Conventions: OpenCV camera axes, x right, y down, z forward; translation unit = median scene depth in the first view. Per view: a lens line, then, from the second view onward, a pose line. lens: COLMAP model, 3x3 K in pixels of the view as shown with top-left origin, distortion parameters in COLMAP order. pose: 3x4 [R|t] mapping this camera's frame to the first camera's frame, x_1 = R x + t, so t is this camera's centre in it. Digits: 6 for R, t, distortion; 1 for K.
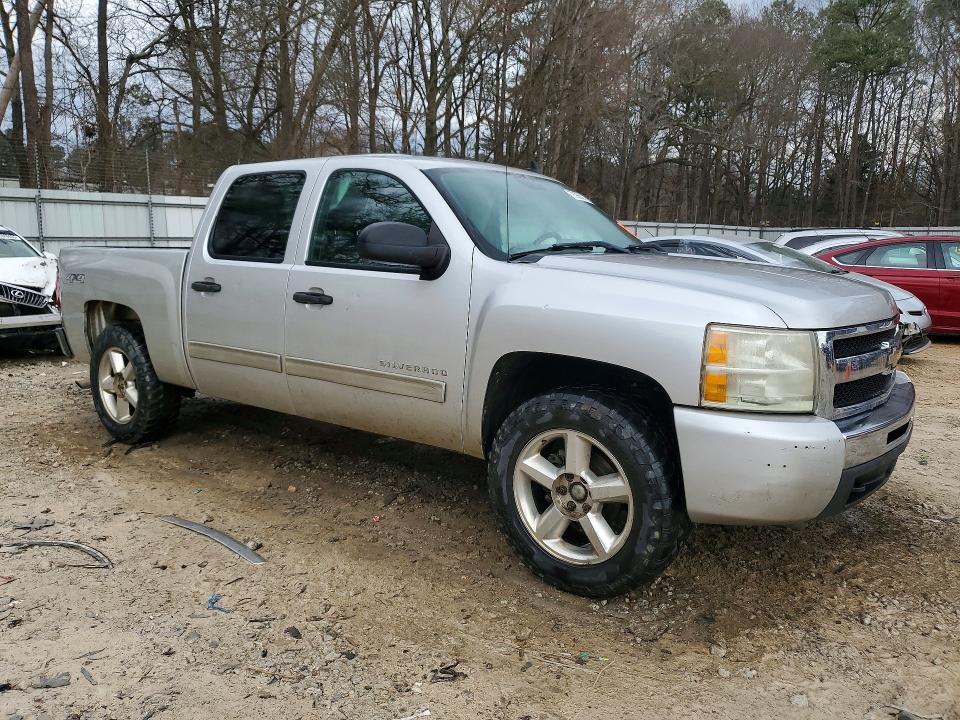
lens RADIAL K [[768.7, 0, 480.0], [0, 768.7, 360.0], [0, 0, 1]] dist [0.026188, 0.001612]
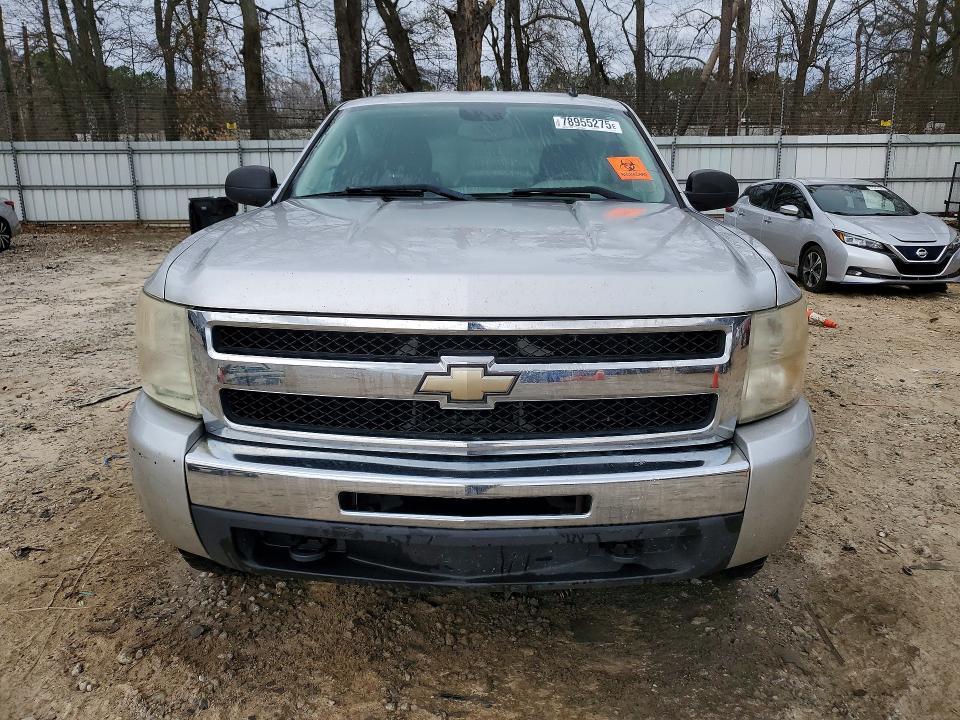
lens RADIAL K [[768.7, 0, 480.0], [0, 768.7, 360.0], [0, 0, 1]] dist [0.026188, 0.001612]
pose [[0.585614, 0.174190, -0.791652, 0.751155], [-0.118383, 0.984545, 0.129060, -0.068122], [0.801899, 0.018138, 0.597185, 0.512585]]
